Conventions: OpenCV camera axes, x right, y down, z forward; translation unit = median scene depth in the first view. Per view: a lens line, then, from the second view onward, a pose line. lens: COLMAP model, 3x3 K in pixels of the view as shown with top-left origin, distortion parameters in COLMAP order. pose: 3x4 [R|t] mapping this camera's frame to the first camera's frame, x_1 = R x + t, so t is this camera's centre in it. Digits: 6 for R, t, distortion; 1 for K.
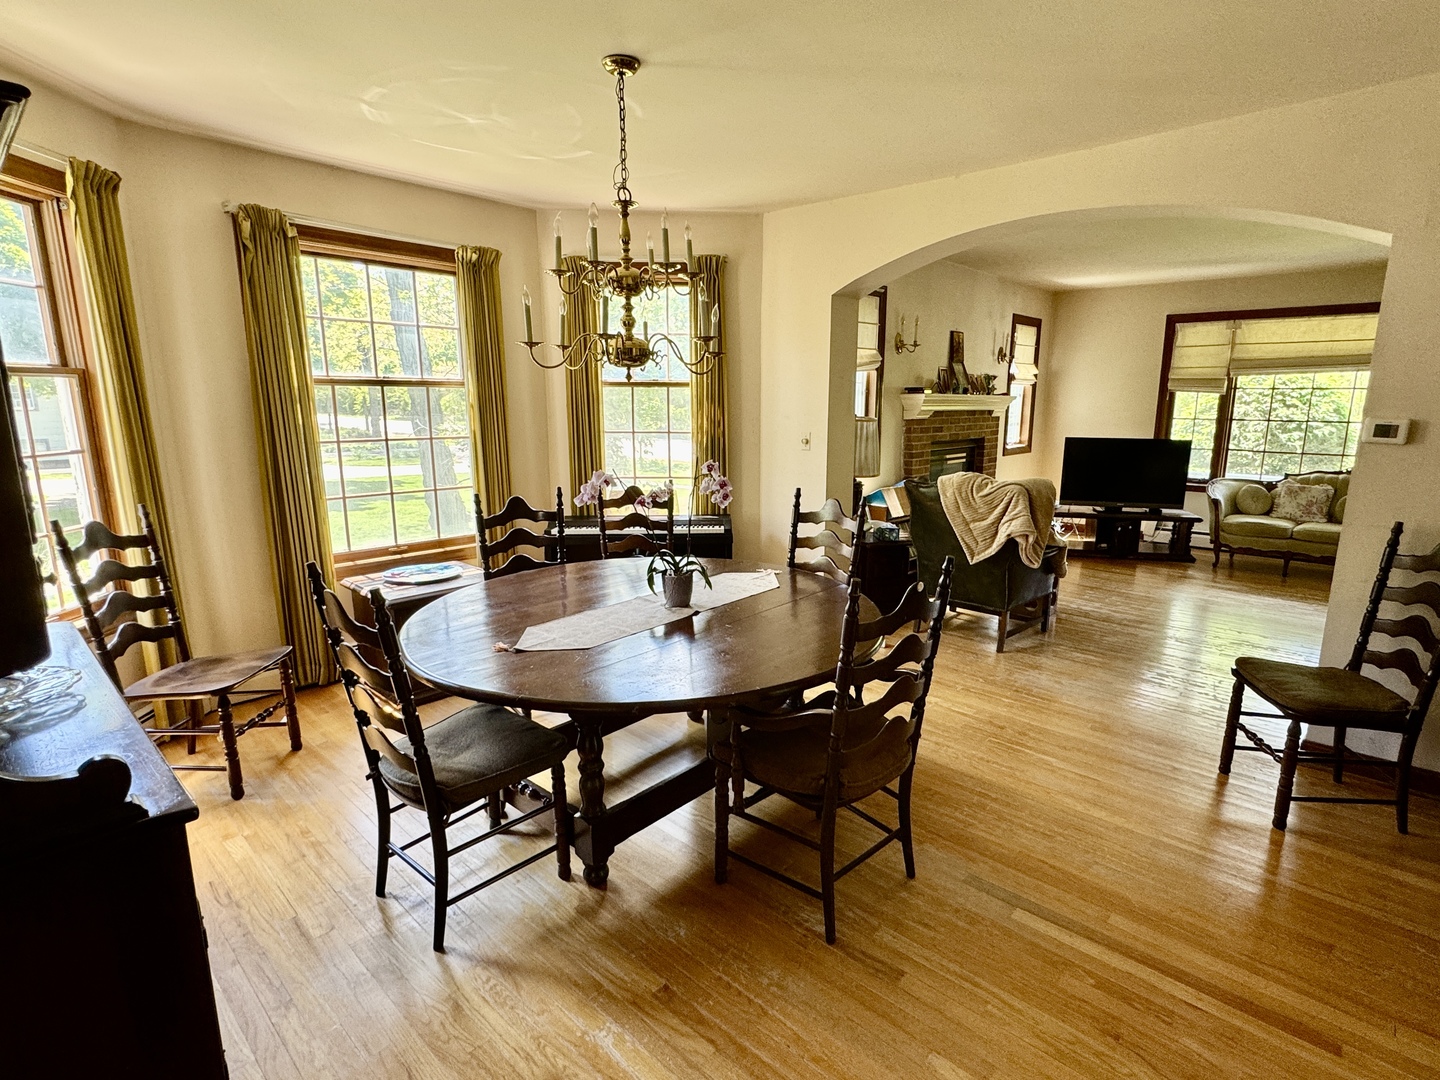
lens RADIAL K [[754.5, 0, 730.5], [0, 754.5, 552.2], [0, 0, 1]] dist [-0.003613, -0.000113]
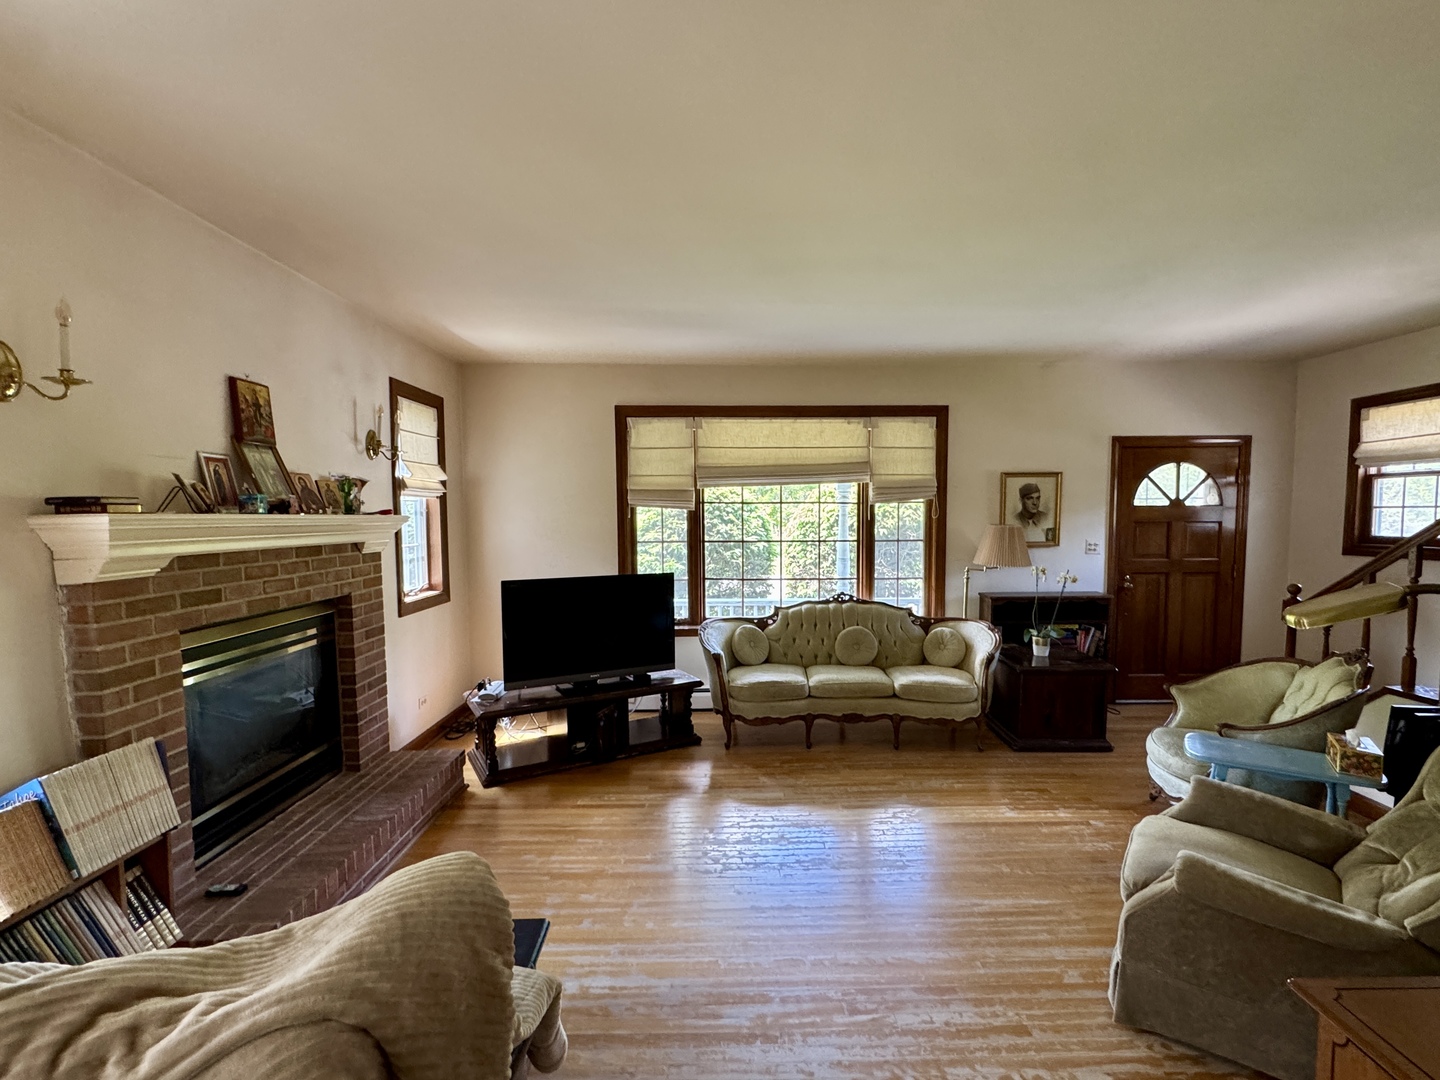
lens RADIAL K [[626.2, 0, 729.6], [0, 626.2, 543.0], [0, 0, 1]] dist [0.000777, -0.000020]
pose [[0.713769, -0.043028, 0.699058, 0.227501], [0.150340, 0.984258, -0.092920, -0.109873], [-0.684055, 0.171420, 0.709002, 0.518518]]
